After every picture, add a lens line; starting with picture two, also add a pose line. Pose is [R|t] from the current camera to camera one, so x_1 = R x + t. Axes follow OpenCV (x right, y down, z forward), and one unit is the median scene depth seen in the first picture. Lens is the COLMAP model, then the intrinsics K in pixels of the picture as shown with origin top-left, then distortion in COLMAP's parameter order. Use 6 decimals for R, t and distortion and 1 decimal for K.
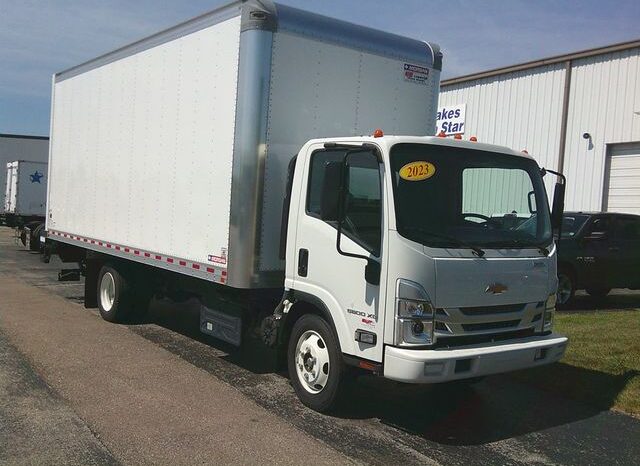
lens RADIAL K [[674.2, 0, 350.7], [0, 674.2, 232.8], [0, 0, 1]] dist [0.006023, -0.011489]
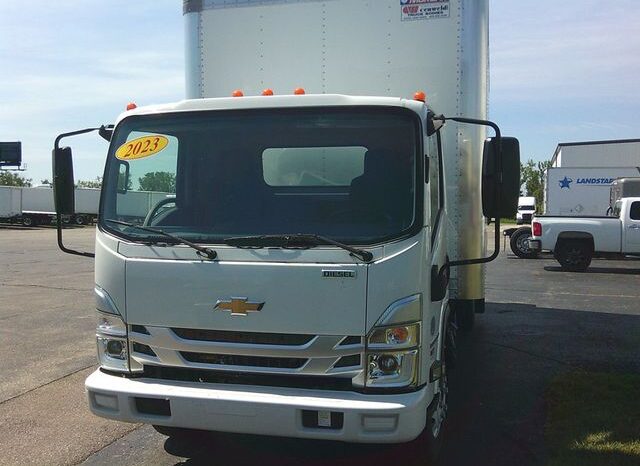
lens RADIAL K [[674.2, 0, 350.7], [0, 674.2, 232.8], [0, 0, 1]] dist [0.006023, -0.011489]
pose [[0.621297, -0.013941, -0.783451, 0.780744], [0.006912, 0.999900, -0.012310, 0.017201], [0.783545, 0.002233, 0.621331, 0.636621]]
